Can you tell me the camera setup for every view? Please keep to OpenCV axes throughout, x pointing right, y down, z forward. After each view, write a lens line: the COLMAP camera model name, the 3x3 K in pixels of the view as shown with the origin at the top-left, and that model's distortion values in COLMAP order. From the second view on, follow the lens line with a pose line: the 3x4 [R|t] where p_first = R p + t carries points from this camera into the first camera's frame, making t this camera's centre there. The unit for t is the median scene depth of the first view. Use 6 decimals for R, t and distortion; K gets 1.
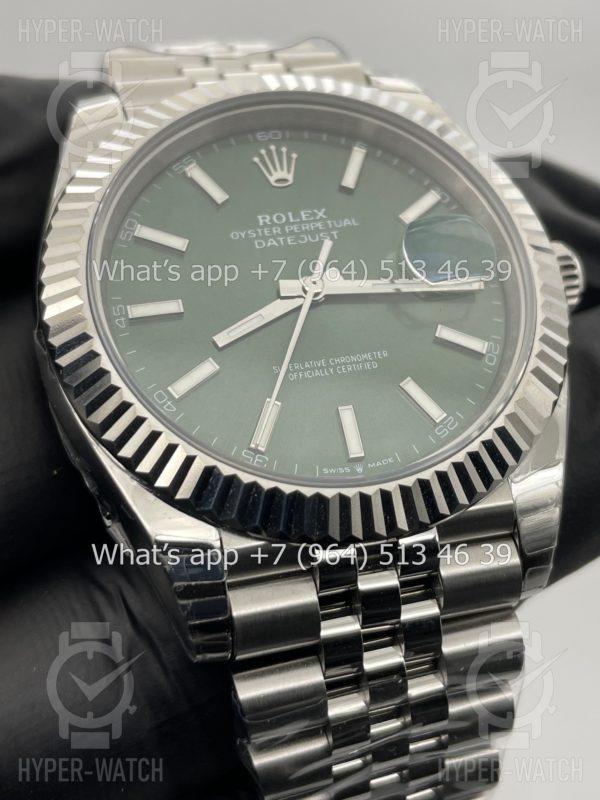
lens RADIAL K [[1285.4, 0, 300.0], [0, 1285.4, 400.0], [0, 0, 1]] dist [0.168494, -1.630204]
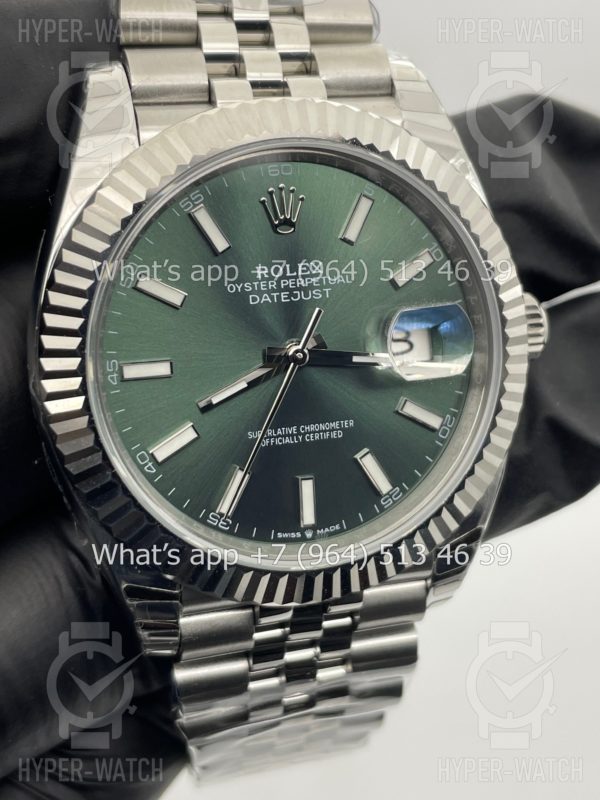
lens RADIAL K [[1285.4, 0, 300.0], [0, 1285.4, 400.0], [0, 0, 1]] dist [0.168494, -1.630204]
pose [[0.981603, 0.141151, 0.128576, -0.116046], [-0.185746, 0.861854, 0.471917, -0.543531], [-0.044203, -0.487118, 0.872217, 0.061357]]
